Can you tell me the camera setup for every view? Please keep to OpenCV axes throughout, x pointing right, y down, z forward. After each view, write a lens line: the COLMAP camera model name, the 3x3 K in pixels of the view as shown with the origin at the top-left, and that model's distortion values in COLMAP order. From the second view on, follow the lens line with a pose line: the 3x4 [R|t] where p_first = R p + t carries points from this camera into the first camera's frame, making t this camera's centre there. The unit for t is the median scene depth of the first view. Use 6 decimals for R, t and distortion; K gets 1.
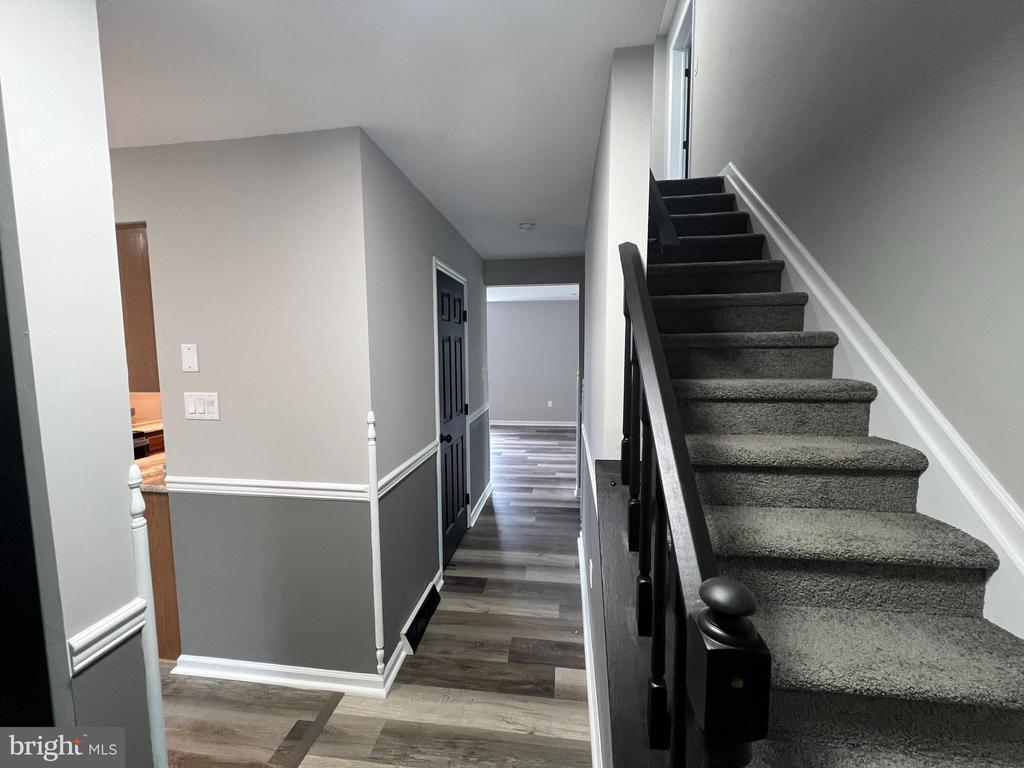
lens RADIAL K [[407.6, 0, 512.4], [0, 407.6, 383.6], [0, 0, 1]] dist [-0.001389, 0.000108]
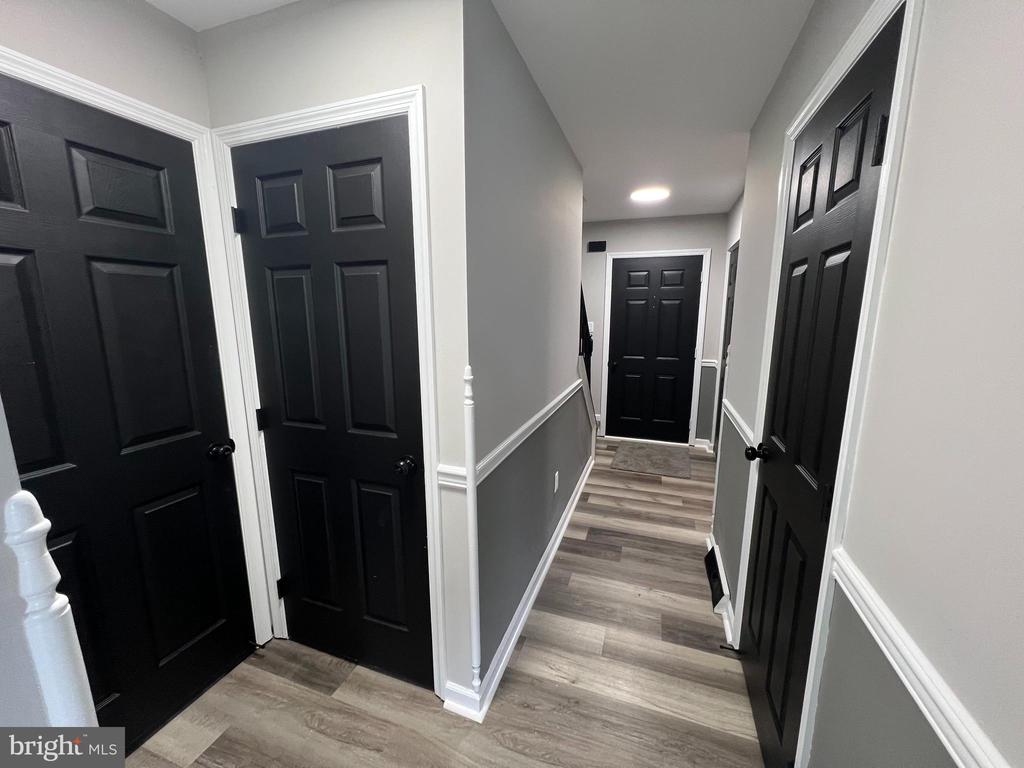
lens RADIAL K [[407.6, 0, 510.2], [0, 407.6, 385.0], [0, 0, 1]] dist [-0.001389, 0.000108]
pose [[-0.976737, -0.028525, 0.212533, 0.069548], [0.027666, 0.966067, 0.256805, -0.142012], [-0.212647, 0.256711, -0.942805, 2.023431]]
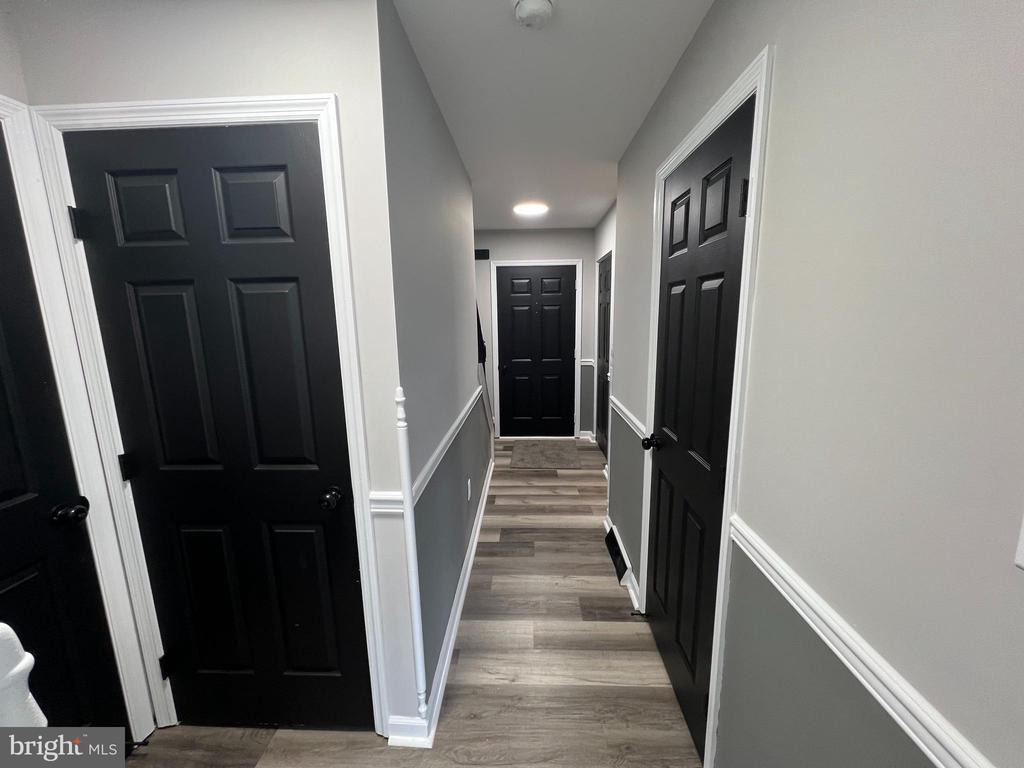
lens RADIAL K [[409.4, 0, 510.2], [0, 409.4, 385.4], [0, 0, 1]] dist [-0.002748, 0.000846]
pose [[-0.995784, 0.040336, -0.082381, 0.148912], [0.017648, 0.965595, 0.259453, -0.168664], [0.090012, 0.256905, -0.962236, 2.041185]]
